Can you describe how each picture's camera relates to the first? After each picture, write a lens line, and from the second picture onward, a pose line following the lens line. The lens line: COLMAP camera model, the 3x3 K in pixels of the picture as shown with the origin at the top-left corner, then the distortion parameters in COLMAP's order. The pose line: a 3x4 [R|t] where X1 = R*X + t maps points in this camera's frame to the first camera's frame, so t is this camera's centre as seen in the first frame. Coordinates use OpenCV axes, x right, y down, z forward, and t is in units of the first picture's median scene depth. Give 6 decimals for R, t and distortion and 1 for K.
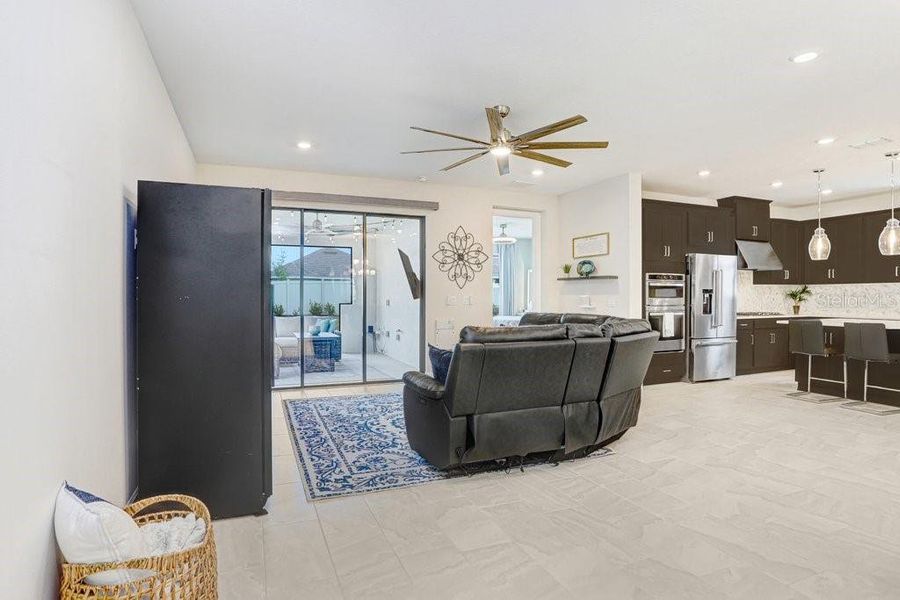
lens RADIAL K [[489.8, 0, 481.2], [0, 489.8, 299.6], [0, 0, 1]] dist [-0.000364, -0.000412]
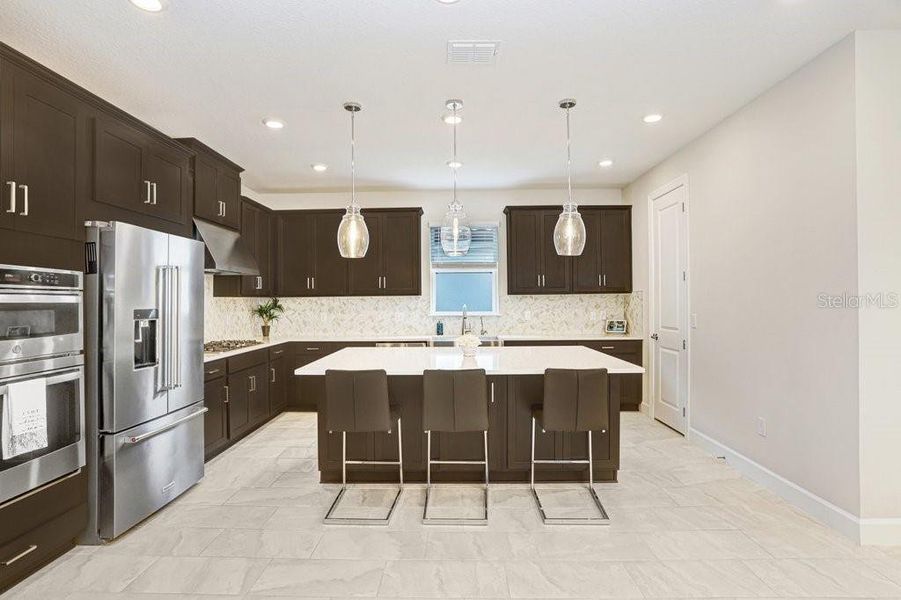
lens RADIAL K [[554.7, 0, 572.8], [0, 554.7, 301.4], [0, 0, 1]] dist [-0.080379, 0.031678]
pose [[0.417574, 0.002389, 0.908640, 0.251509], [0.014341, 0.999855, -0.009219, -0.023950], [-0.908530, 0.016881, 0.417479, 0.604732]]
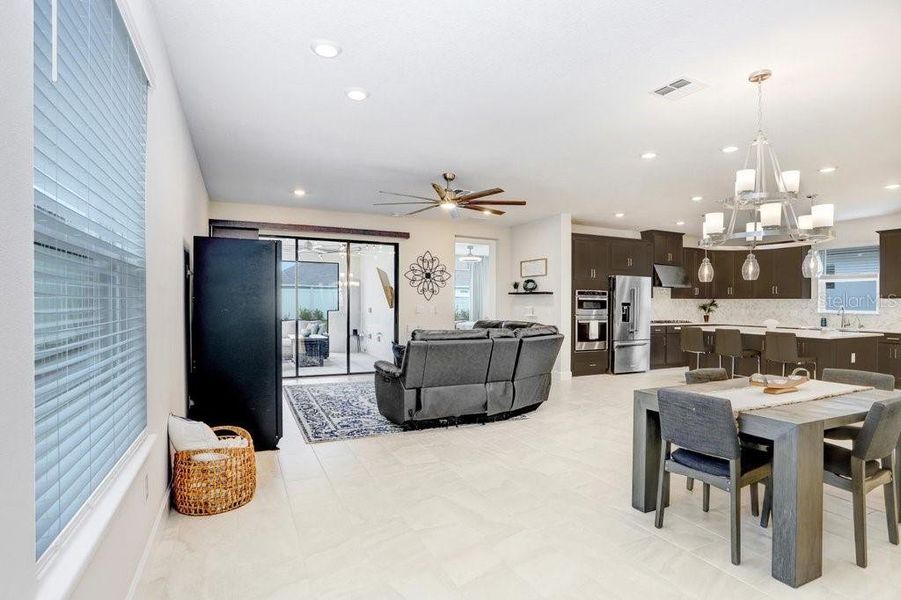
lens RADIAL K [[440.5, 0, 522.5], [0, 440.5, 319.8], [0, 0, 1]] dist [0.000565, 0.000195]
pose [[0.990772, 0.008680, 0.135259, 0.044528], [-0.012680, 0.999507, 0.028736, -0.007720], [-0.134943, -0.030186, 0.990393, -0.157083]]
